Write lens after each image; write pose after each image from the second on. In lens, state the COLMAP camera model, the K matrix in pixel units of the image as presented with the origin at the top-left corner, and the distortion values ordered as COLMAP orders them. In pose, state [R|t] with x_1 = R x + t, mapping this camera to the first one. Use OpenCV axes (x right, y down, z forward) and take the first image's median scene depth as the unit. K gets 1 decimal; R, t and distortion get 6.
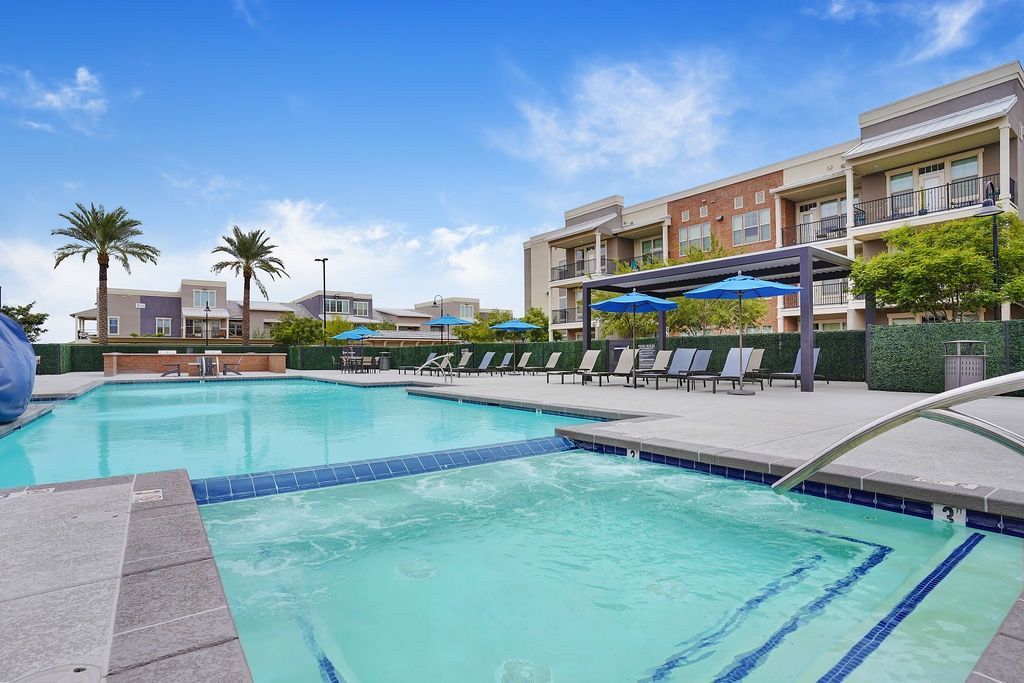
lens RADIAL K [[512.7, 0, 515.9], [0, 512.7, 352.1], [0, 0, 1]] dist [-0.035074, 0.006421]
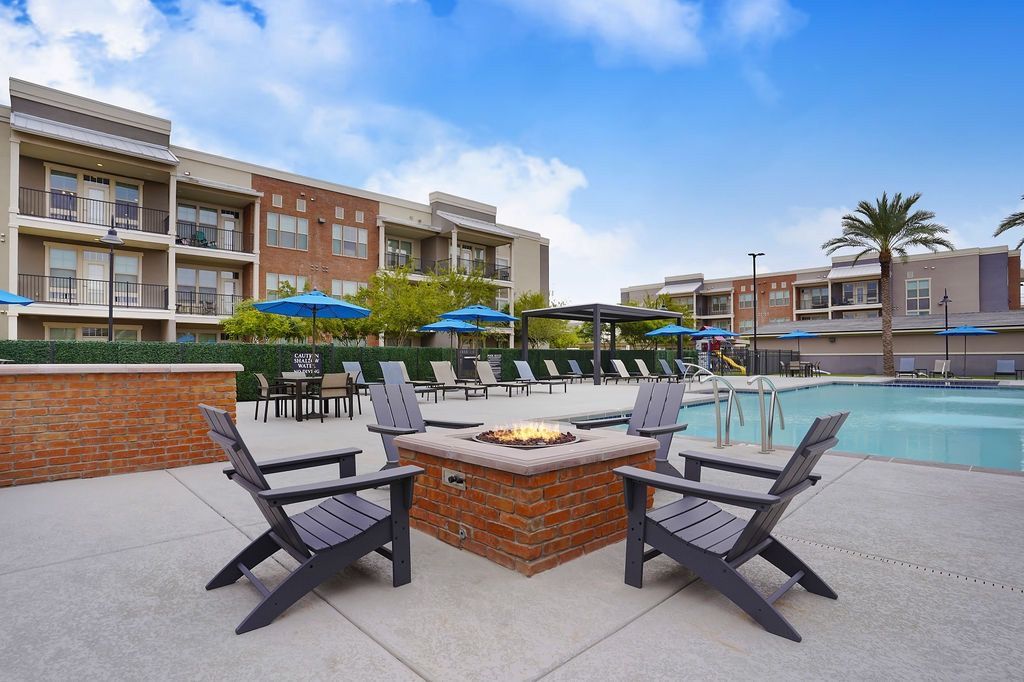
lens RADIAL K [[512.7, 0, 509.7], [0, 512.7, 340.7], [0, 0, 1]] dist [-0.035074, 0.006421]
pose [[-0.115431, 0.051860, 0.991961, -0.486674], [0.003419, 0.998651, -0.051812, 0.006896], [-0.993310, -0.002589, -0.115453, 0.665431]]
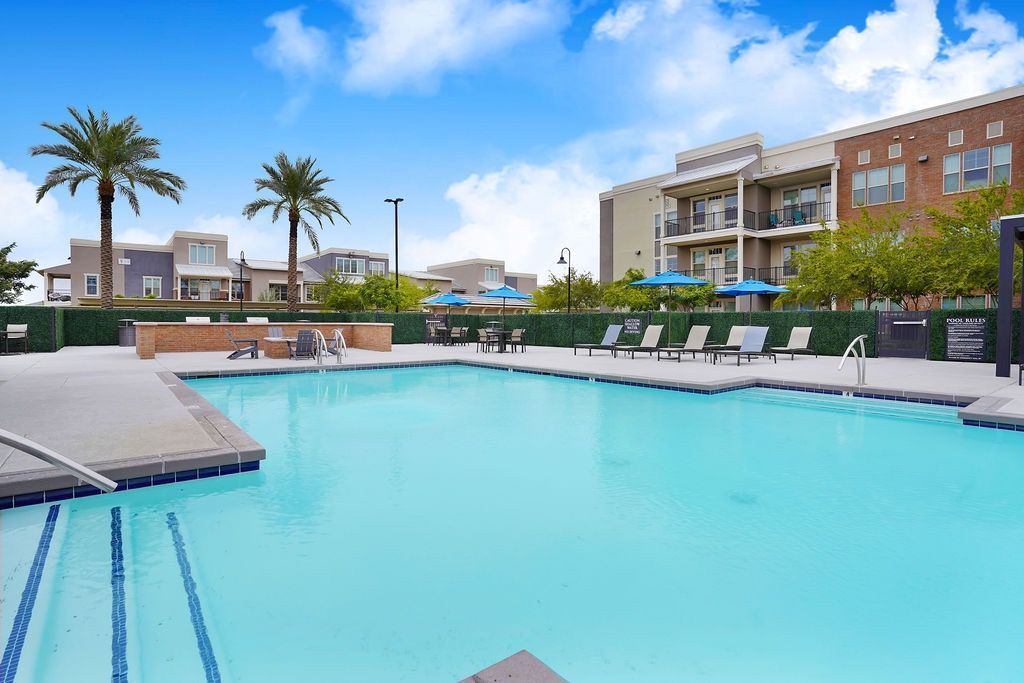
lens RADIAL K [[512.7, 0, 505.6], [0, 512.7, 334.2], [0, 0, 1]] dist [-0.035074, 0.006421]
pose [[0.998337, 0.008776, 0.056968, -0.256202], [-0.010376, 0.999558, 0.027862, -0.003141], [-0.056699, -0.028407, 0.997987, 0.215395]]
